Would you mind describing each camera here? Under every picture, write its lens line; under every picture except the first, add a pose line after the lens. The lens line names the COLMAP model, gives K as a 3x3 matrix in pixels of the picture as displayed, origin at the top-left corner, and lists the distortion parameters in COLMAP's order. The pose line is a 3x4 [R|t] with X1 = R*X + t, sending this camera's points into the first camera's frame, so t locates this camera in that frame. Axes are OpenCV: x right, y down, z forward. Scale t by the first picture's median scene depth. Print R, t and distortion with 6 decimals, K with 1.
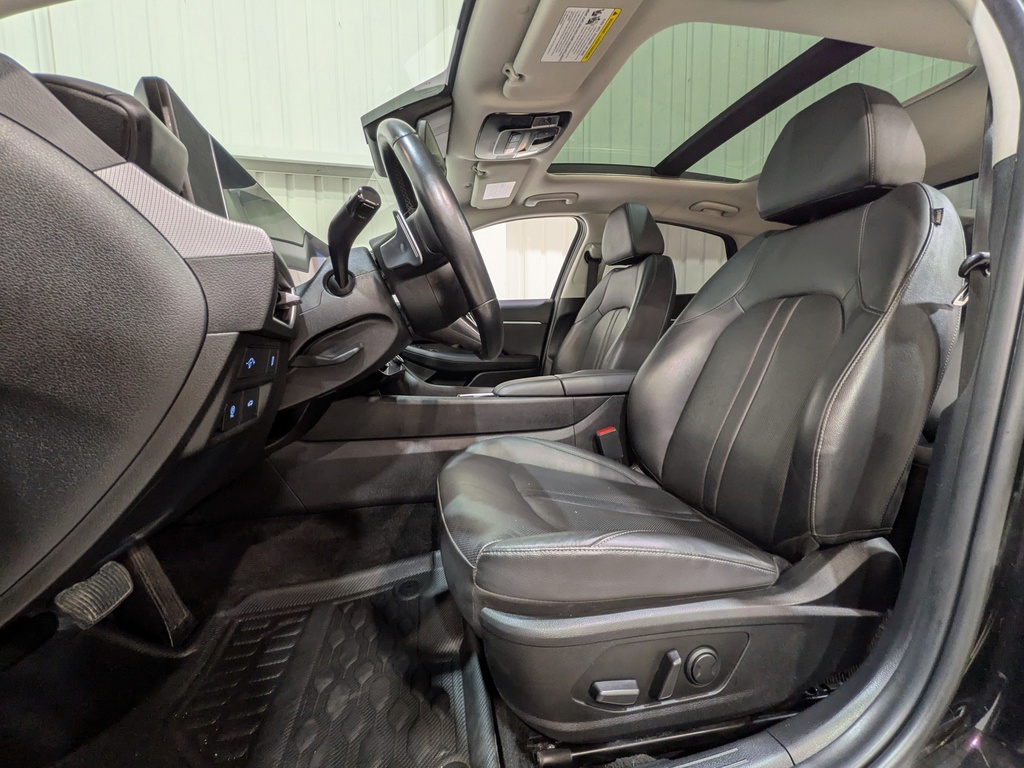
lens RADIAL K [[398.1, 0, 512.0], [0, 398.1, 384.0], [0, 0, 1]] dist [-0.001173, 0.000010]
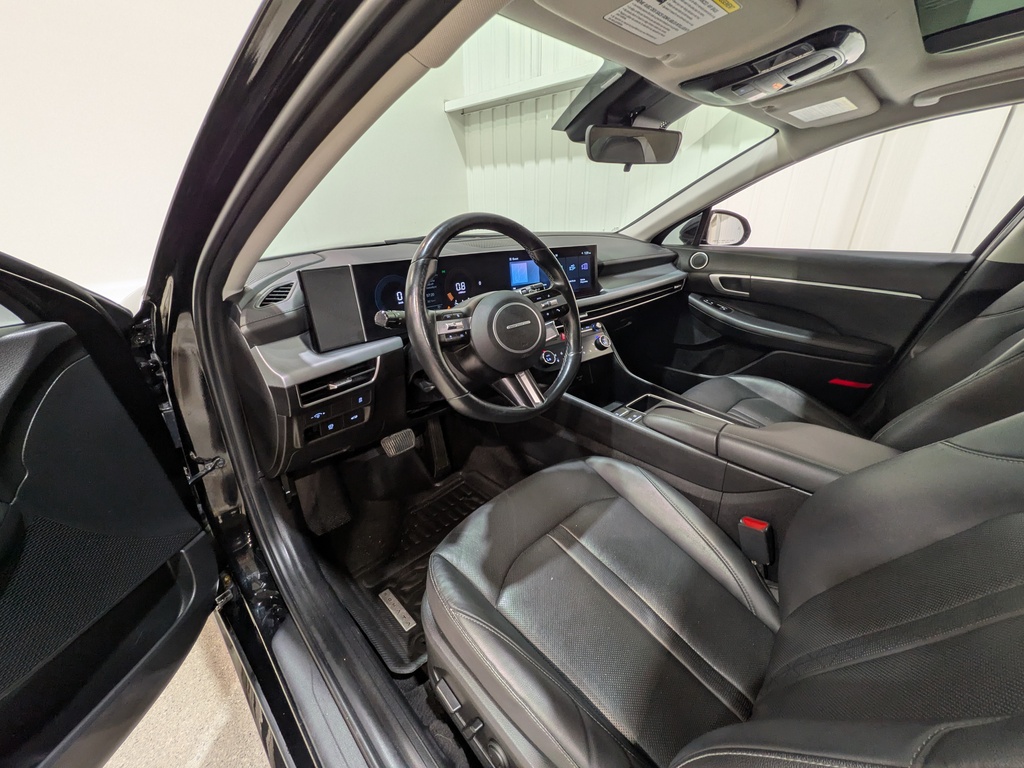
lens RADIAL K [[398.1, 0, 512.0], [0, 398.1, 384.0], [0, 0, 1]] dist [-0.001173, 0.000010]
pose [[0.531186, 0.356426, -0.768637, 0.467552], [-0.097567, 0.926905, 0.362391, -0.347378], [0.841619, -0.117503, 0.527134, 0.253415]]
